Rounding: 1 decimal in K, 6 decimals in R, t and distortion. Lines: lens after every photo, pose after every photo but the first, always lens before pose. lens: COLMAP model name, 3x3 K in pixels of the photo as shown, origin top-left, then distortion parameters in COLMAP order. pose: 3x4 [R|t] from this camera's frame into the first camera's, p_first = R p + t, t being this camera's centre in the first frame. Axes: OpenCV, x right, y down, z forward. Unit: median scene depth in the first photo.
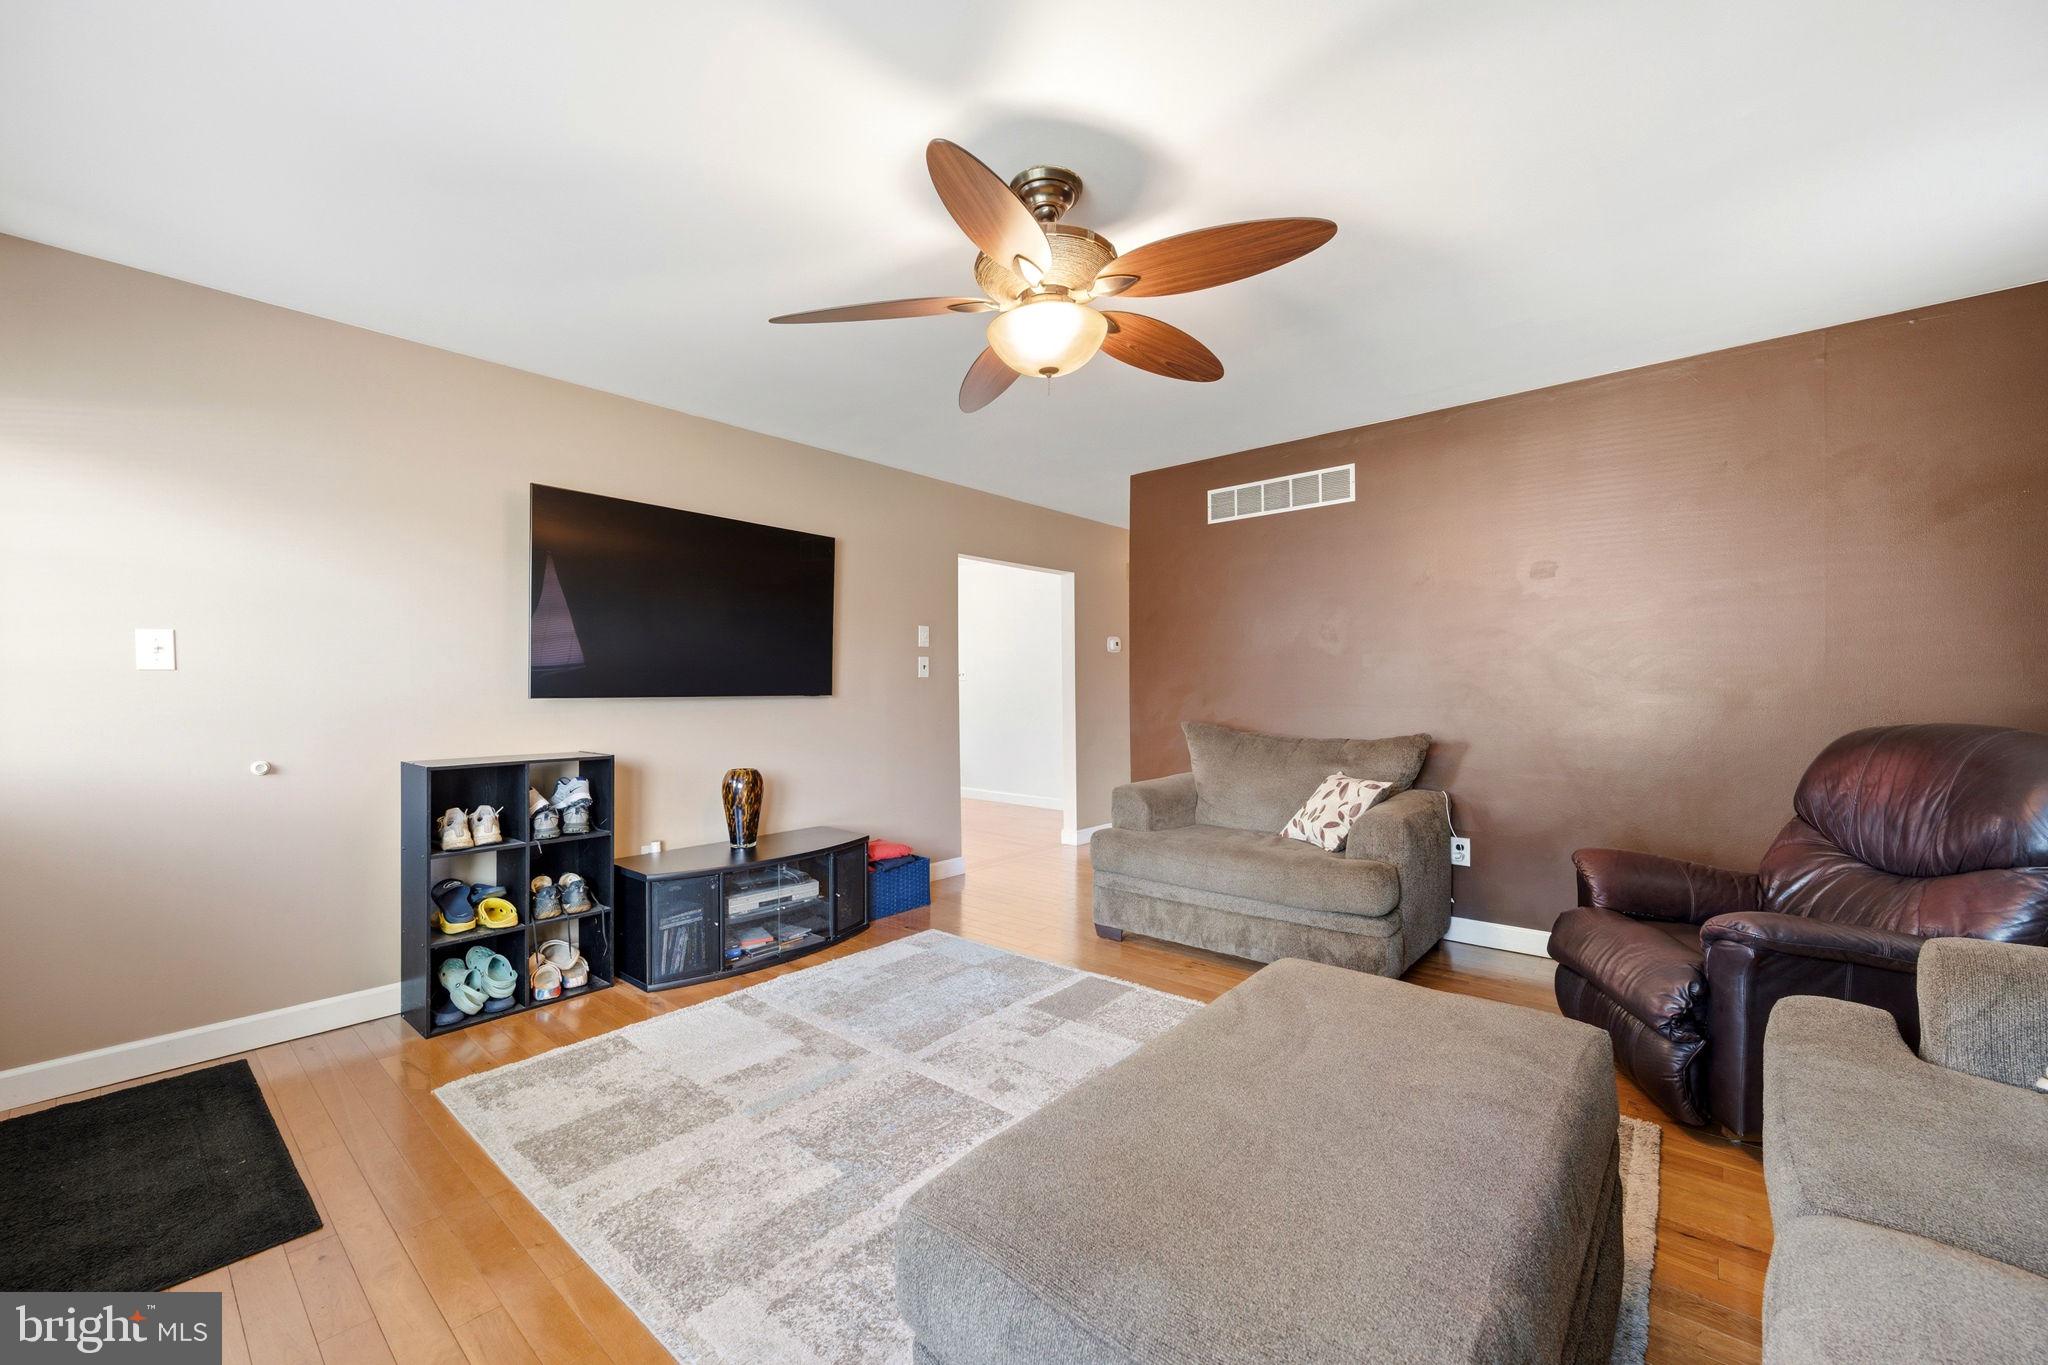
lens RADIAL K [[806.8, 0, 1025.3], [0, 806.8, 682.1], [0, 0, 1]] dist [-0.002682, 0.000749]
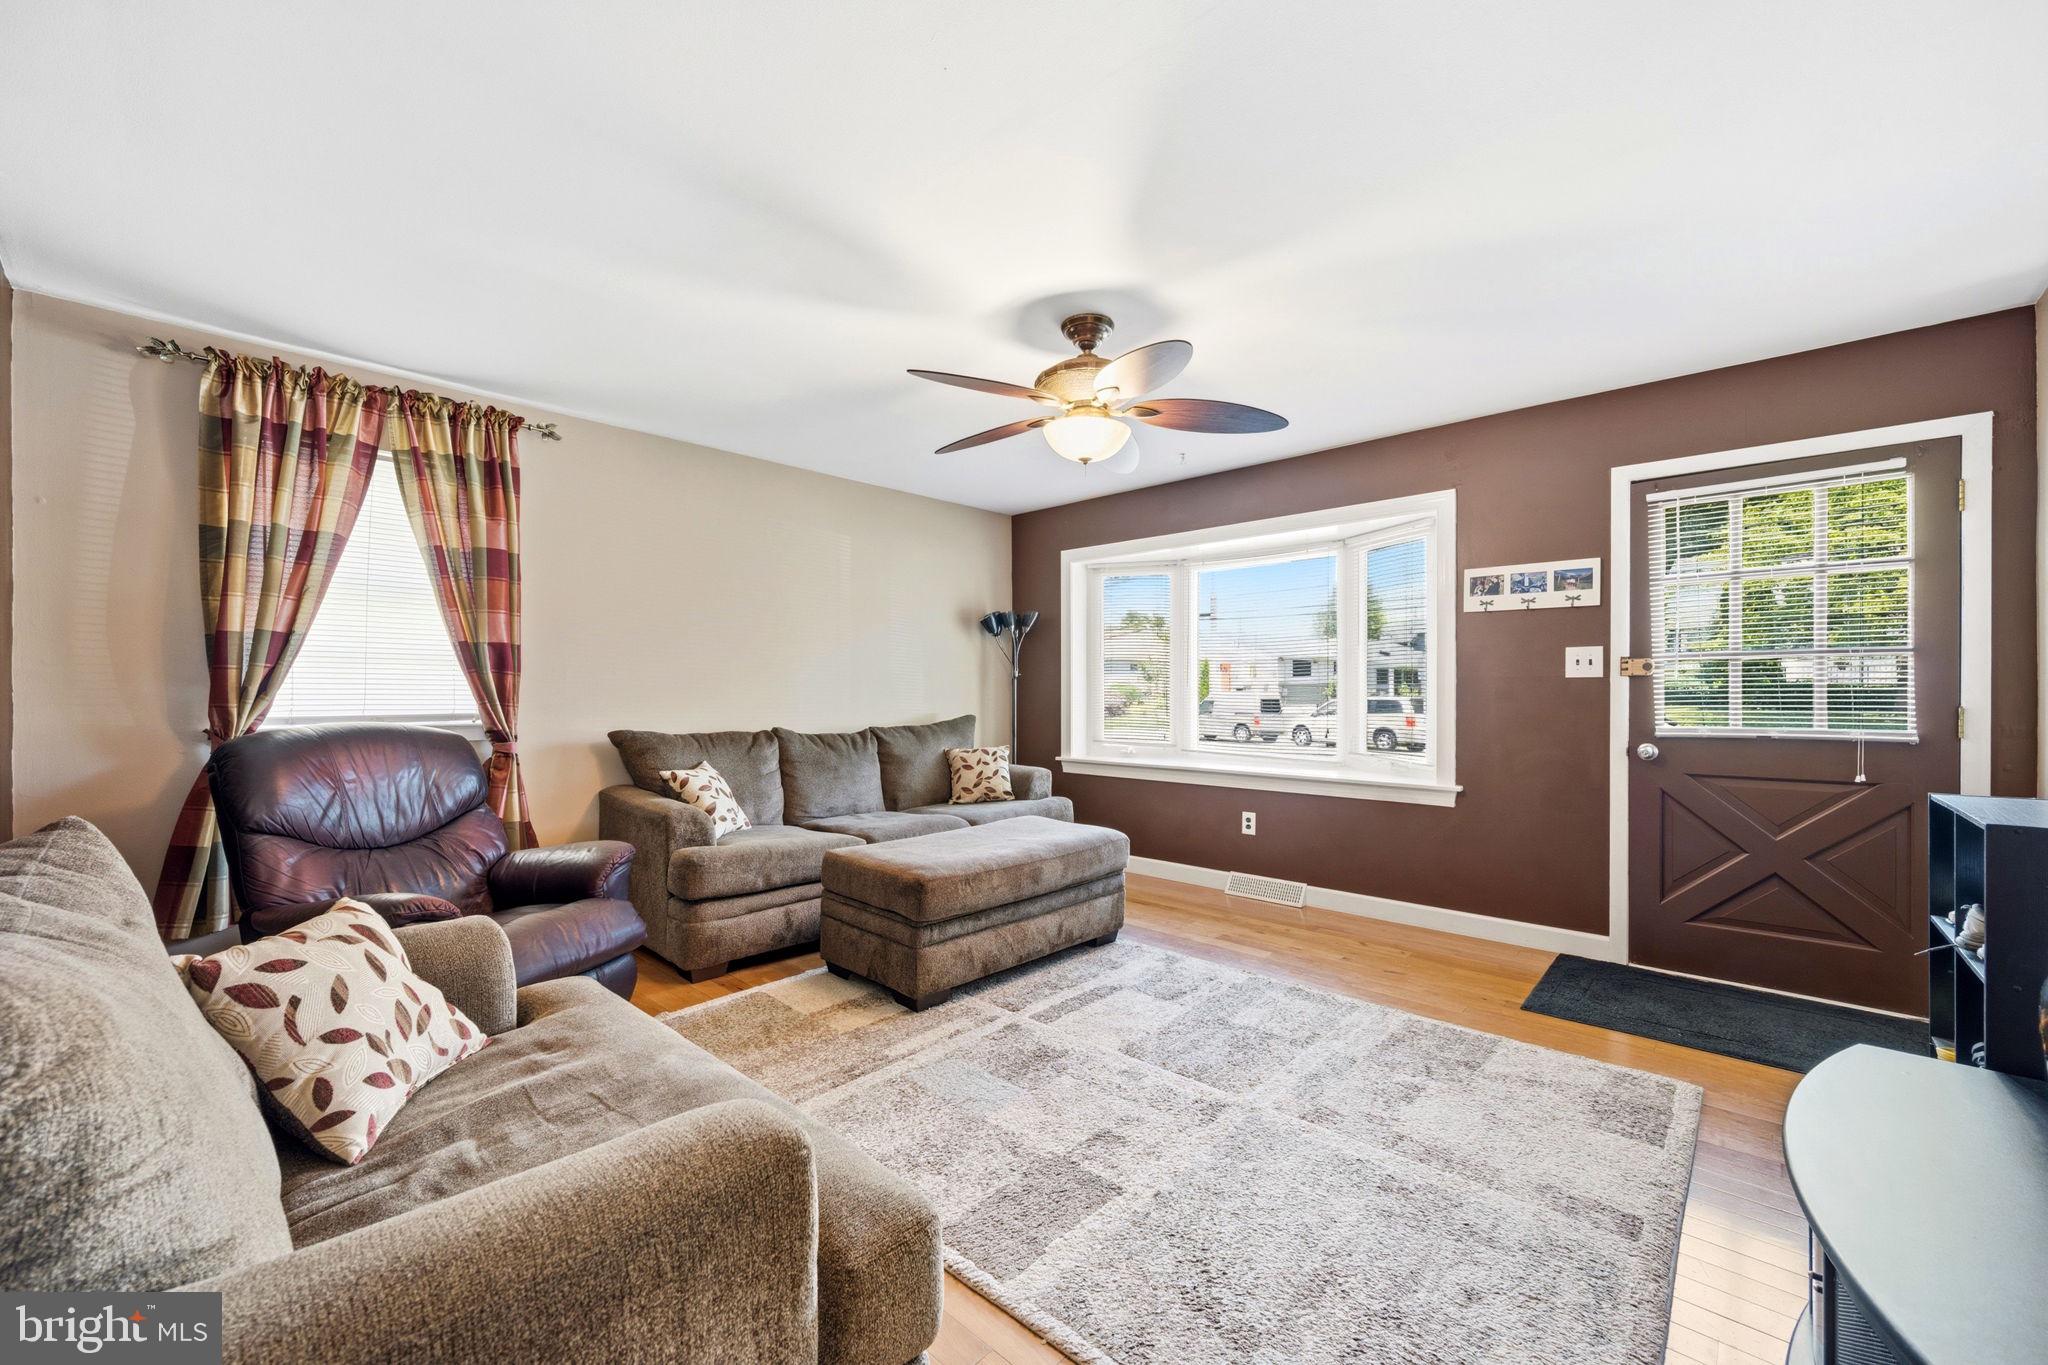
lens RADIAL K [[806.8, 0, 1023.5], [0, 806.8, 692.1], [0, 0, 1]] dist [-0.002682, 0.000749]
pose [[-0.999082, 0.003178, 0.042730, 0.055750], [0.002913, 0.999976, -0.006256, 0.011874], [-0.042749, -0.006125, -0.999067, 1.665644]]
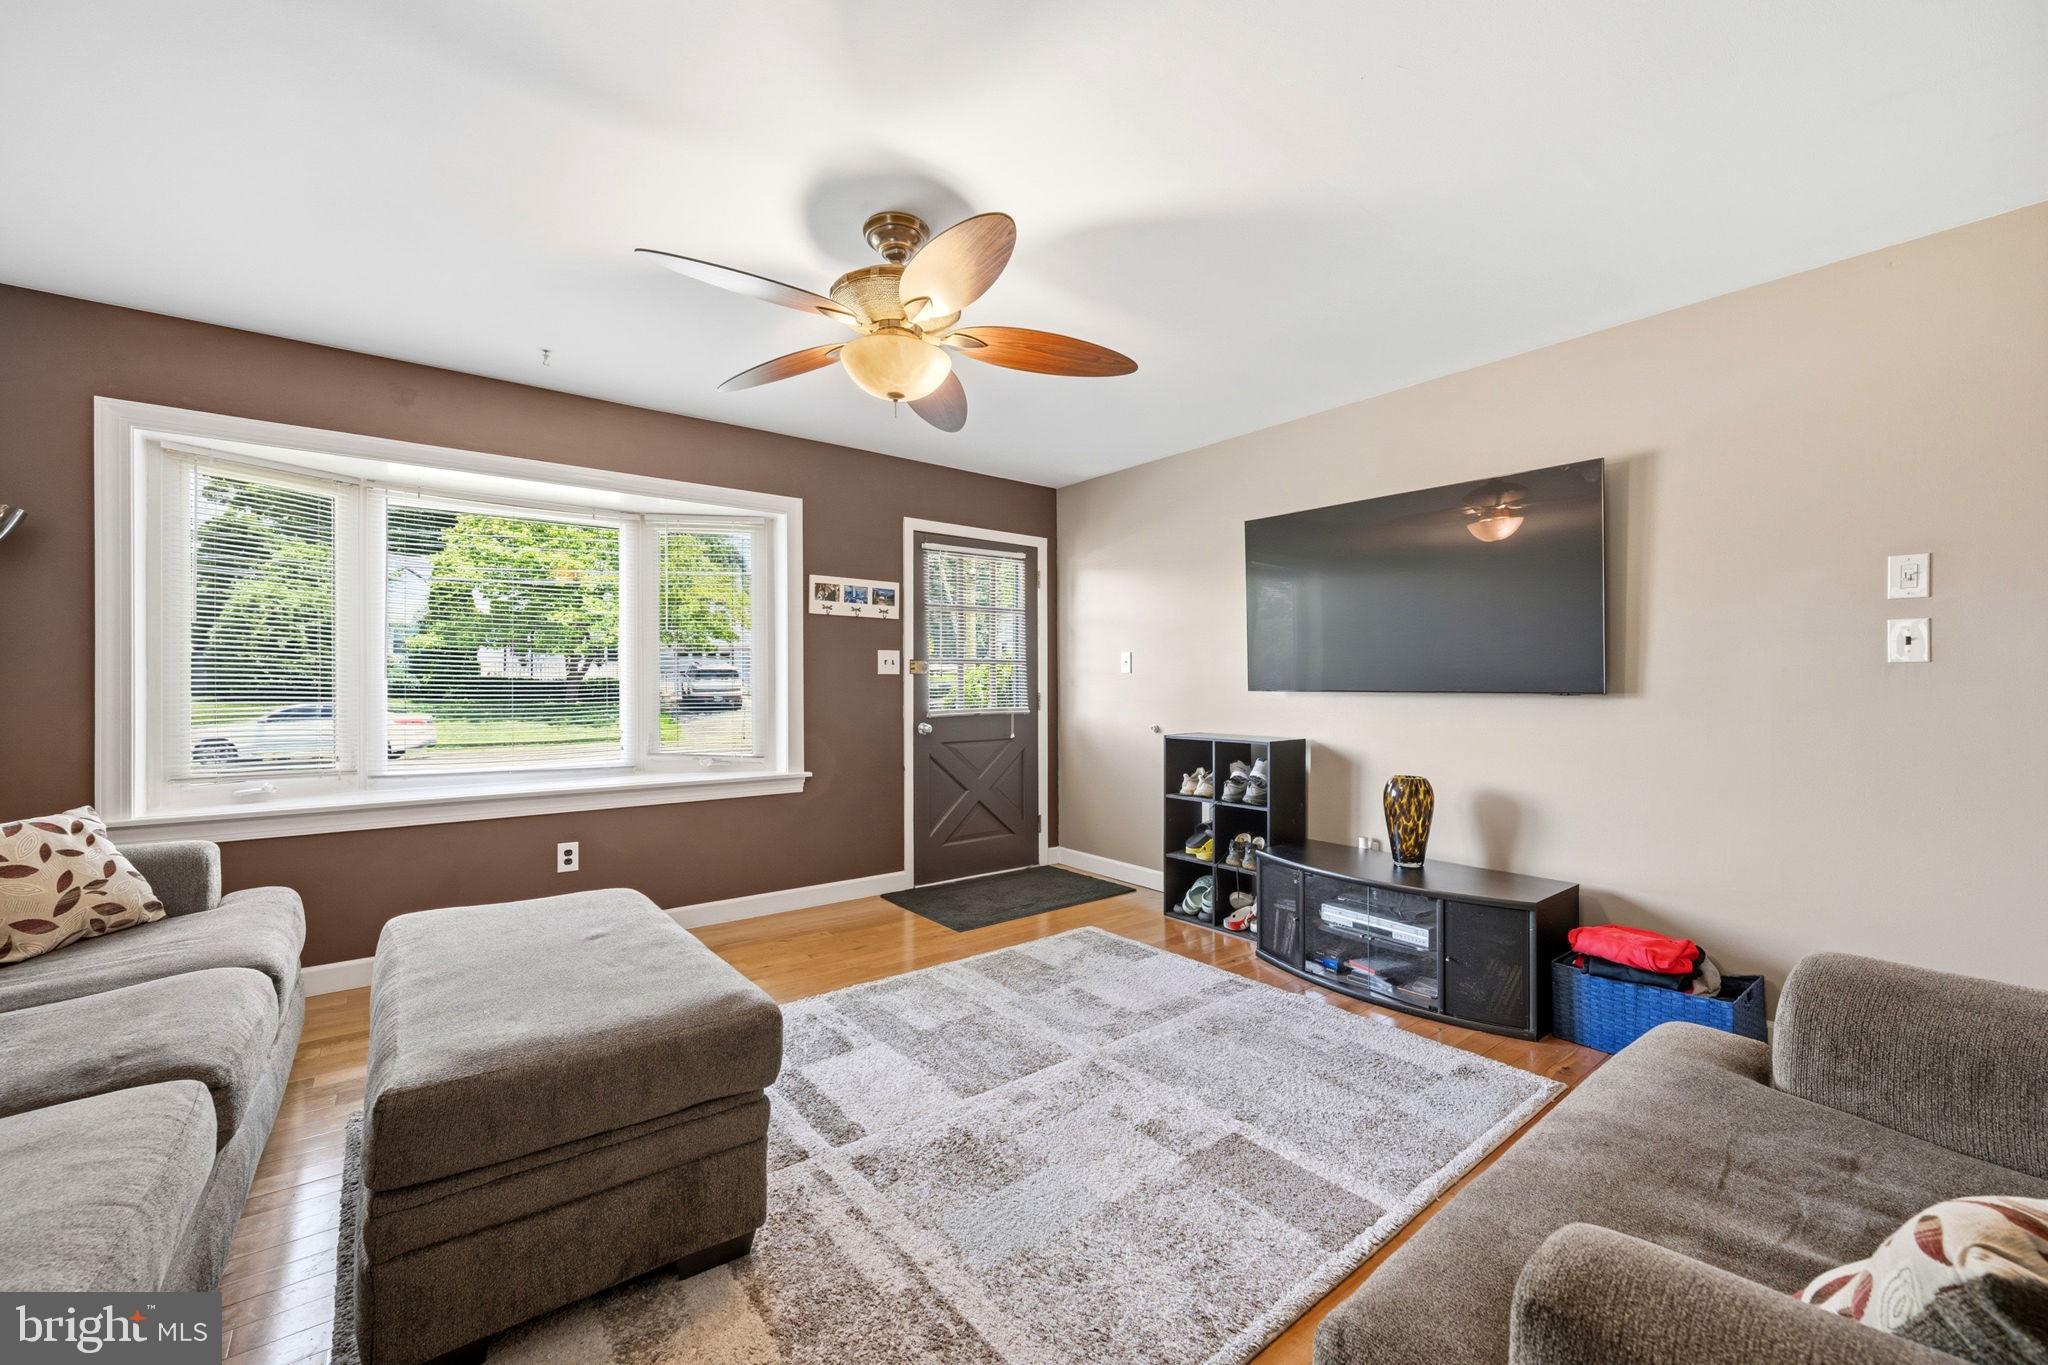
lens RADIAL K [[806.8, 0, 1024.4], [0, 806.8, 683.0], [0, 0, 1]] dist [-0.002682, 0.000749]
pose [[-0.196338, 0.001173, -0.980536, 0.746745], [0.008061, 0.999967, -0.000418, 0.003984], [0.980503, -0.007986, -0.196341, 0.973643]]
